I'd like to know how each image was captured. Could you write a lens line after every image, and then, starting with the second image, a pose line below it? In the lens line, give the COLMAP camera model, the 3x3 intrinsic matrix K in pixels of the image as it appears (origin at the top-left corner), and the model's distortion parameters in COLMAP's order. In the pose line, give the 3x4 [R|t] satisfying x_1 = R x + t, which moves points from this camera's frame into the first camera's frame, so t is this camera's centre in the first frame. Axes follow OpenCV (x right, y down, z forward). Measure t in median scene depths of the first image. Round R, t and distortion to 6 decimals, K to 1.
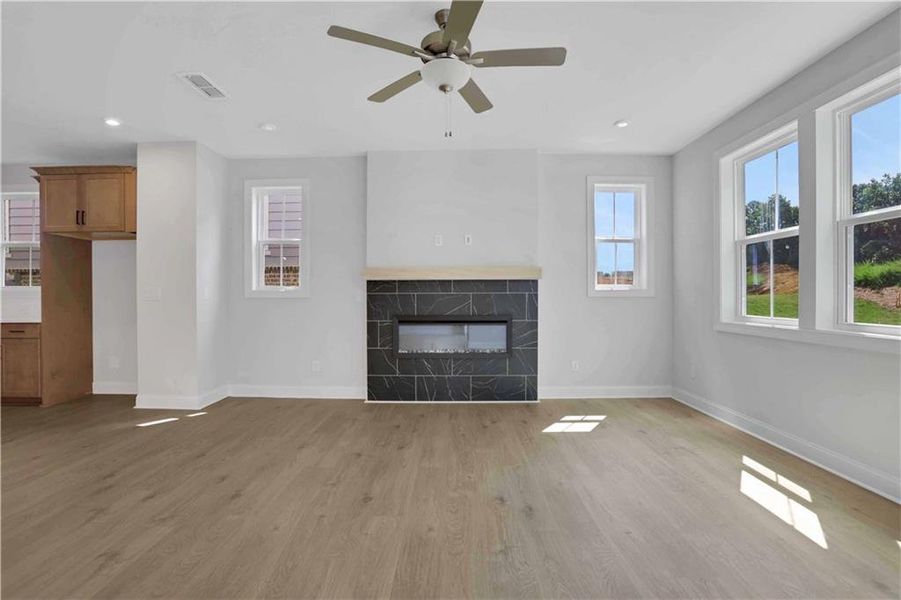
lens RADIAL K [[431.9, 0, 442.4], [0, 431.9, 296.7], [0, 0, 1]] dist [-0.048513, 0.013124]
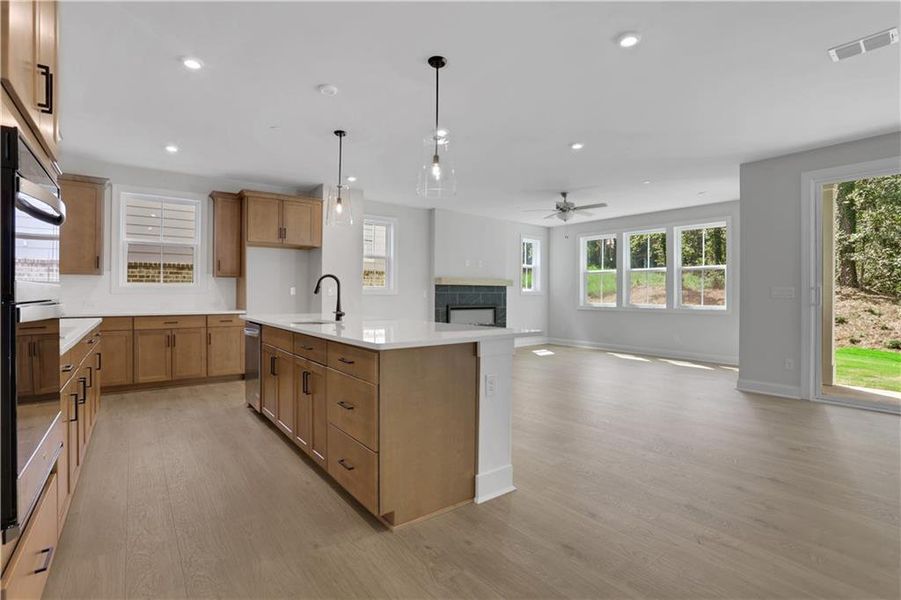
lens RADIAL K [[431.9, 0, 445.4], [0, 431.9, 292.3], [0, 0, 1]] dist [-0.048513, 0.013124]
pose [[0.777040, 0.008817, 0.629389, -1.283103], [-0.003487, 0.999947, -0.009703, 0.009317], [-0.629441, 0.005345, 0.777030, -0.362378]]
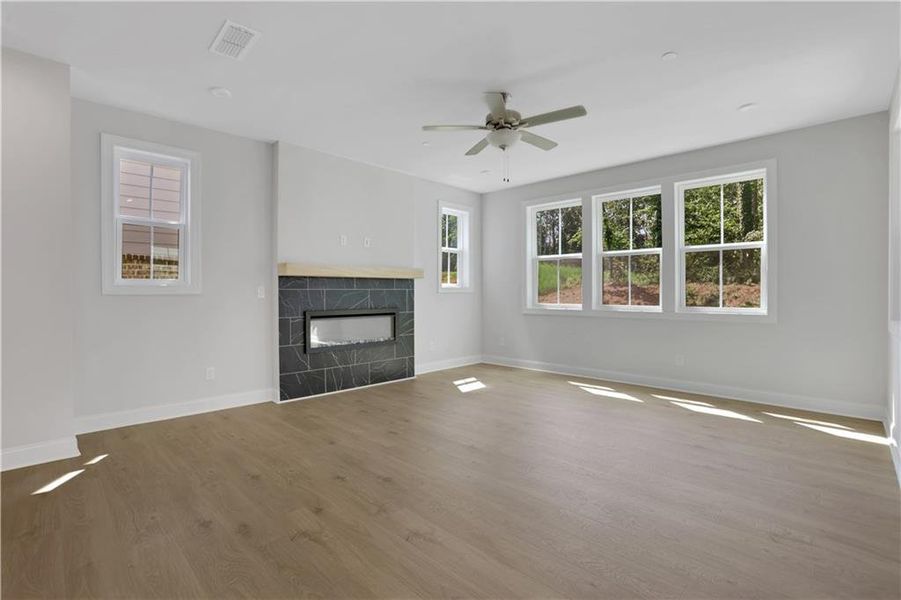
lens RADIAL K [[431.9, 0, 441.7], [0, 431.9, 286.9], [0, 0, 1]] dist [-0.048513, 0.013124]
pose [[0.695757, 0.008967, 0.718221, -0.644608], [0.001233, 0.999906, -0.013679, 0.000837], [-0.718276, 0.010403, 0.695680, 0.083029]]
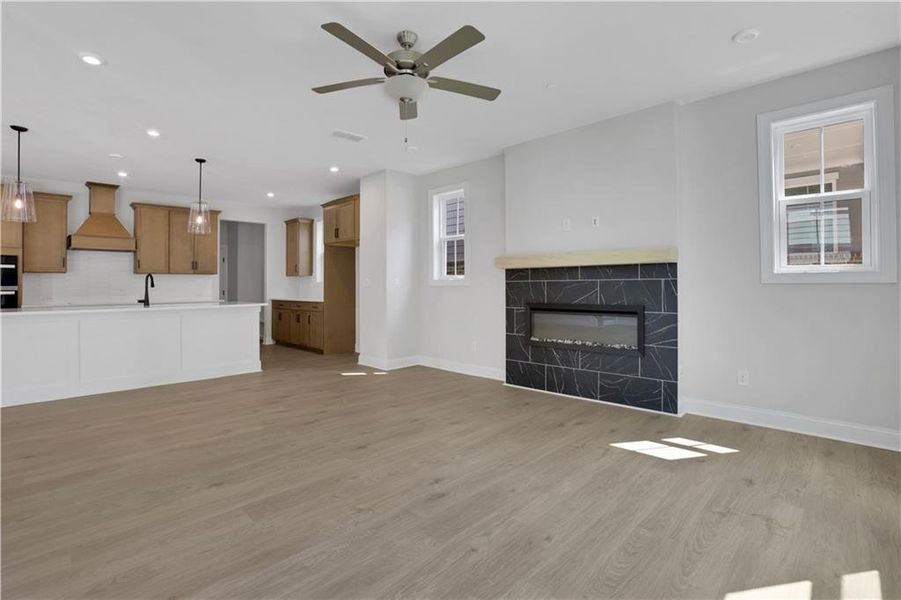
lens RADIAL K [[431.9, 0, 447.5], [0, 431.9, 278.2], [0, 0, 1]] dist [-0.048513, 0.013124]
pose [[0.726809, -0.014700, -0.686683, 0.475623], [0.005573, 0.999864, -0.015505, -0.000074], [0.686817, 0.007442, 0.726792, 0.141605]]
